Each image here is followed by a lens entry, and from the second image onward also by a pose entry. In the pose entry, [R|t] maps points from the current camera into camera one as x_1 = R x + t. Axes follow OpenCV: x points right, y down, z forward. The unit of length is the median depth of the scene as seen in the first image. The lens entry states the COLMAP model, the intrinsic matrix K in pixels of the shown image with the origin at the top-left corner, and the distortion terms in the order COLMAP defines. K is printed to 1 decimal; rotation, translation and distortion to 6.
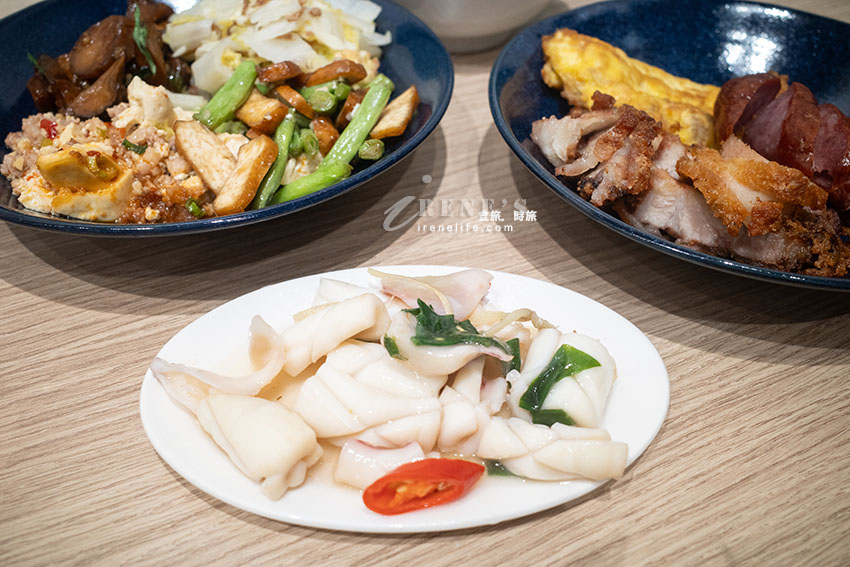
lens RADIAL K [[714.9, 0, 425.0], [0, 714.9, 283.5], [0, 0, 1]] dist [-0.017431, 0.001565]
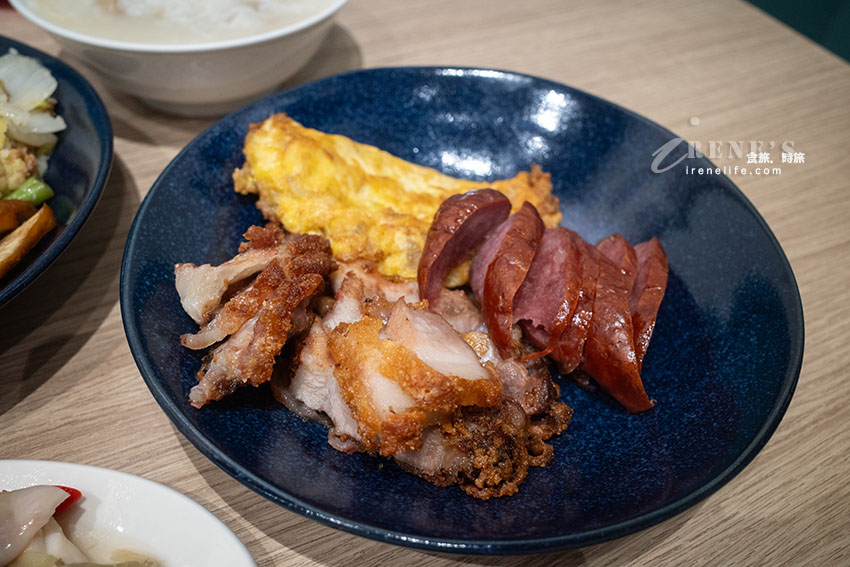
lens RADIAL K [[714.9, 0, 425.0], [0, 714.9, 283.5], [0, 0, 1]] dist [-0.017431, 0.001565]
pose [[0.999112, 0.005111, 0.041812, 0.352644], [-0.007233, 0.998685, 0.050759, -0.219754], [-0.041497, -0.051016, 0.997835, 0.174648]]
